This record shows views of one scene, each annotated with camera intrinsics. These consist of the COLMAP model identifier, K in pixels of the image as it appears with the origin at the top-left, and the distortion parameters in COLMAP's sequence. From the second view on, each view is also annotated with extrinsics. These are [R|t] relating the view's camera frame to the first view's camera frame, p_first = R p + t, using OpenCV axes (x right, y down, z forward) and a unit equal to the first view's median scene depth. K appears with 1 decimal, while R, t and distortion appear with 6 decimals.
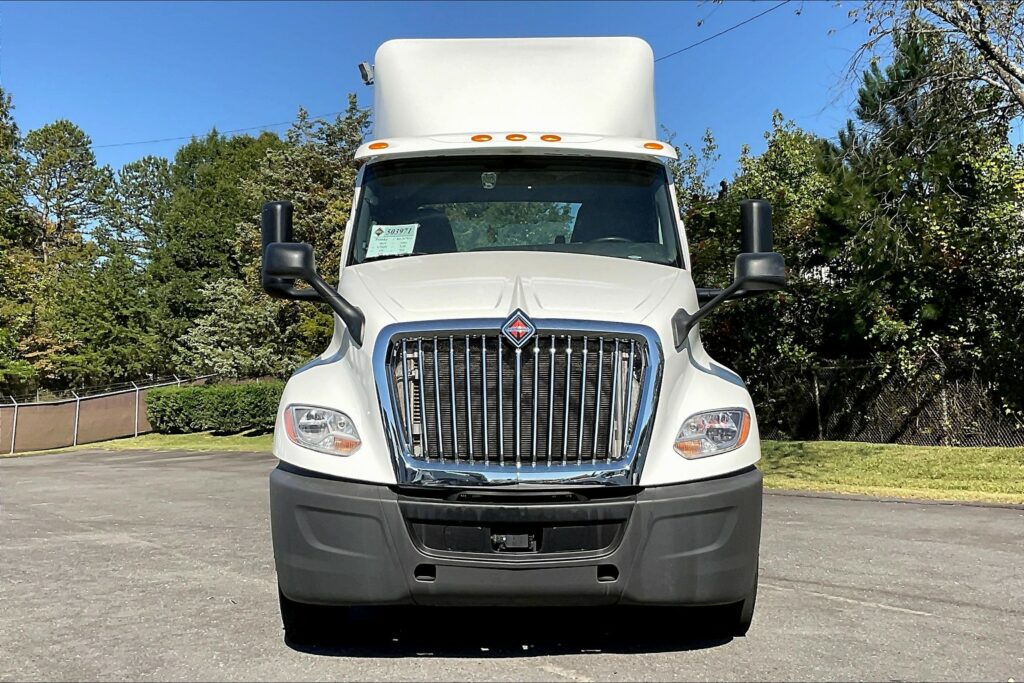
lens RADIAL K [[1499.0, 0, 481.6], [0, 1499.0, 339.0], [0, 0, 1]] dist [0.087485, 0.000879]
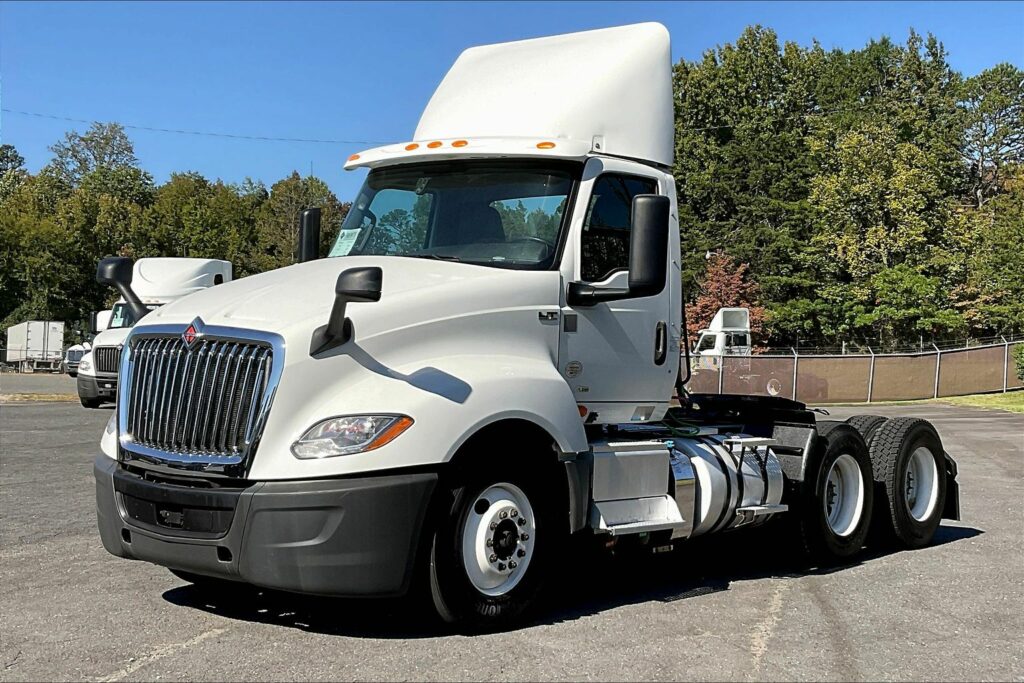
lens RADIAL K [[1499.0, 0, 481.6], [0, 1499.0, 339.0], [0, 0, 1]] dist [0.087485, 0.000879]
pose [[0.770263, 0.028261, -0.637100, 0.134866], [-0.003738, 0.999201, 0.039804, -0.007271], [0.637716, -0.028278, 0.769752, 0.036793]]
